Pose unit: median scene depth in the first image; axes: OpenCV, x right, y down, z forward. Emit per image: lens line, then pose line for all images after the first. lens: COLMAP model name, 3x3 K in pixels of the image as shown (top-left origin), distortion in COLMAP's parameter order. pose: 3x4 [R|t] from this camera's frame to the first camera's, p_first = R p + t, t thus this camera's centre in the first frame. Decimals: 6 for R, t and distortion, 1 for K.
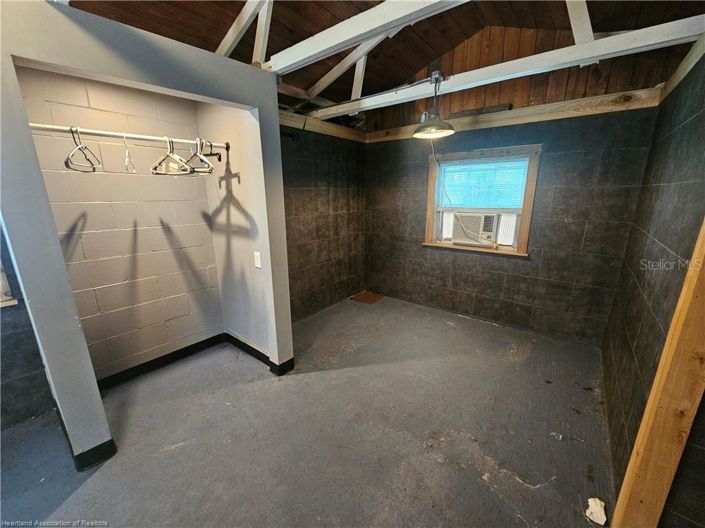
lens RADIAL K [[287.7, 0, 355.8], [0, 287.7, 267.6], [0, 0, 1]] dist [-0.009051, 0.001613]
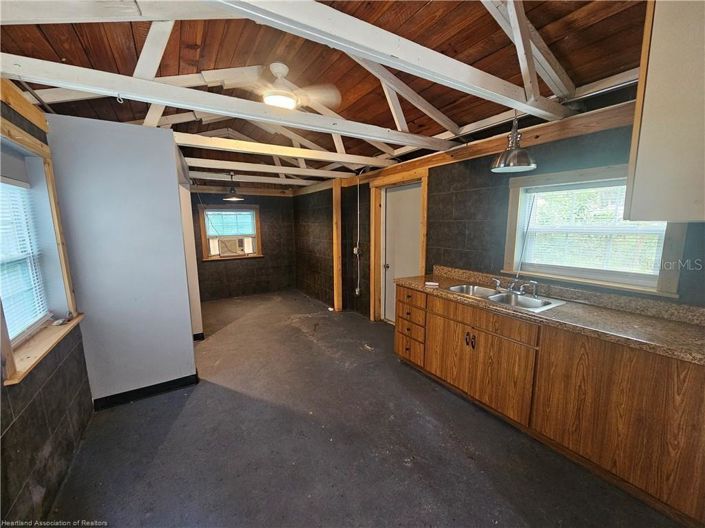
lens RADIAL K [[287.7, 0, 354.7], [0, 287.7, 267.5], [0, 0, 1]] dist [-0.009051, 0.001613]
pose [[0.335190, -0.143537, 0.931152, -1.069694], [0.245393, 0.967515, 0.060807, 0.072088], [-0.909632, 0.208116, 0.359524, -0.325943]]
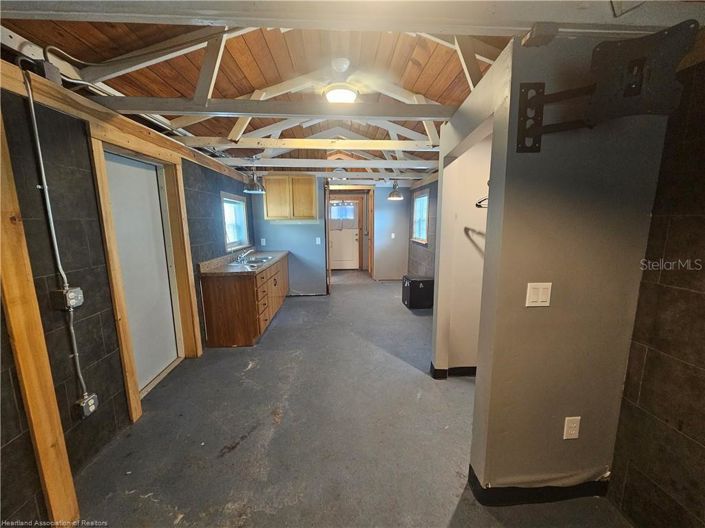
lens RADIAL K [[287.7, 0, 353.7], [0, 287.7, 266.8], [0, 0, 1]] dist [-0.009051, 0.001613]
pose [[-0.752882, 0.111215, -0.648690, 0.259438], [-0.163353, 0.923202, 0.347869, -0.231995], [0.637561, 0.367870, -0.676896, 0.826183]]
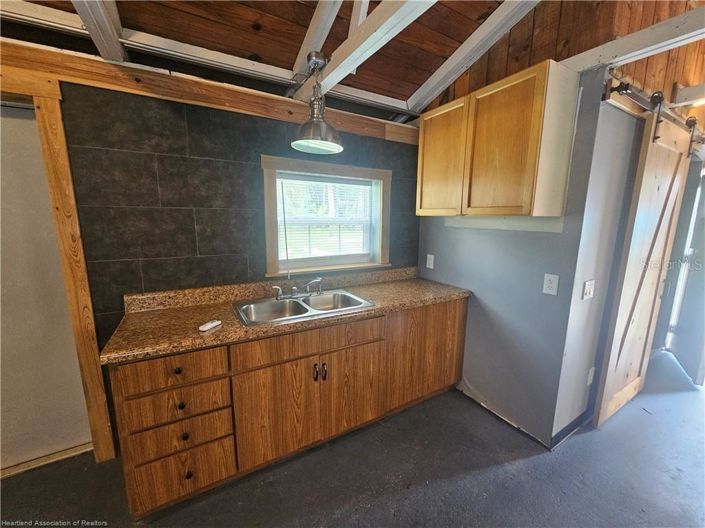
lens RADIAL K [[287.7, 0, 353.1], [0, 287.7, 266.5], [0, 0, 1]] dist [-0.009051, 0.001613]
pose [[-0.931634, -0.075326, 0.355507, -0.564674], [0.080059, 0.911702, 0.402977, -0.026314], [-0.354471, 0.403889, -0.843341, 0.054729]]
